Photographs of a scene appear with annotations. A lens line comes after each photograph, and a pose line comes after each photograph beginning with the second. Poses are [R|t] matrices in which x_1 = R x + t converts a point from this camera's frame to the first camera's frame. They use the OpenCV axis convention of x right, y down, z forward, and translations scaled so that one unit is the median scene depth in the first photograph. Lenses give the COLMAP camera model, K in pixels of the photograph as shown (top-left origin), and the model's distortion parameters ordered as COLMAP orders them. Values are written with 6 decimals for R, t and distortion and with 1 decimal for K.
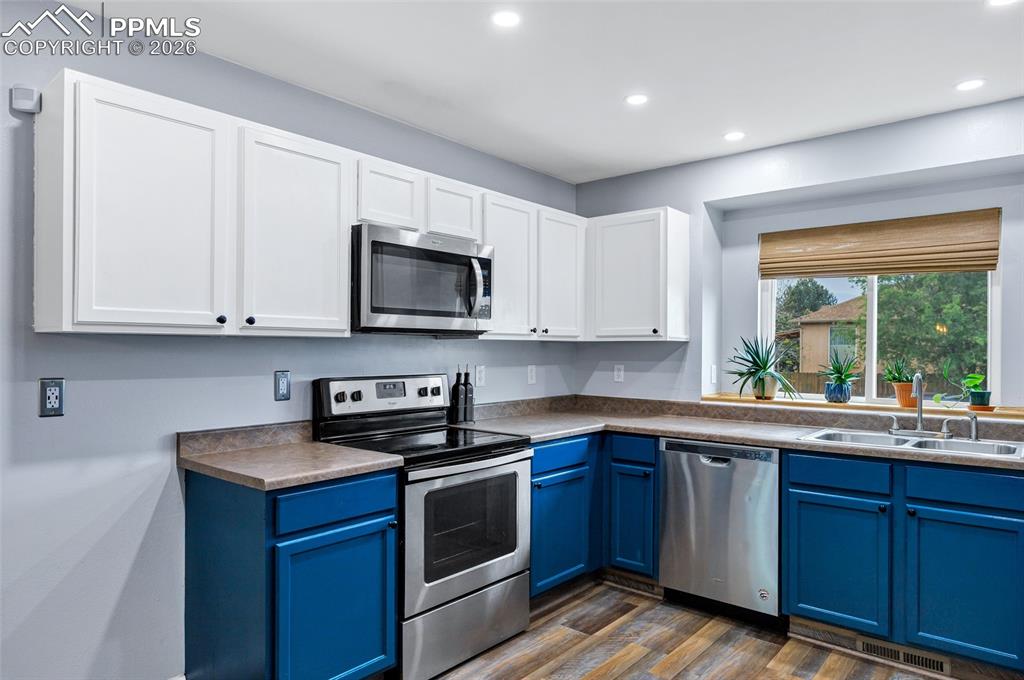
lens RADIAL K [[642.0, 0, 516.6], [0, 642.0, 349.8], [0, 0, 1]] dist [0.007563, -0.004347]
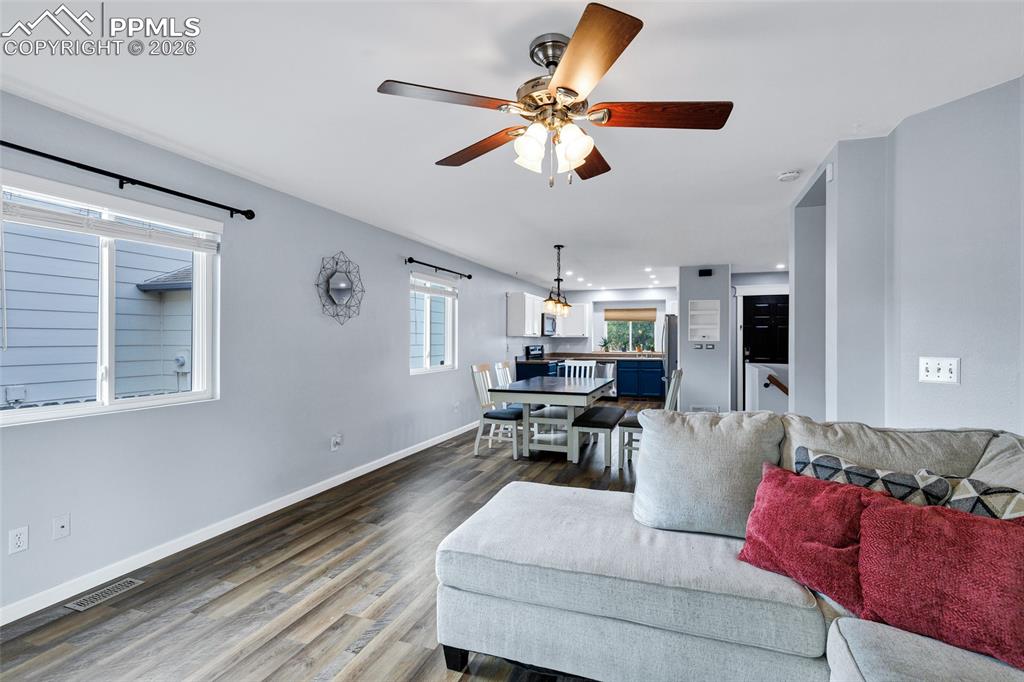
lens RADIAL K [[472.4, 0, 520.3], [0, 472.4, 341.5], [0, 0, 1]] dist [0.001506, 0.000292]
pose [[0.938223, -0.003136, 0.346017, -1.397913], [0.002731, 0.999995, 0.001657, 0.008513], [-0.346021, -0.000610, 0.938227, -1.926087]]
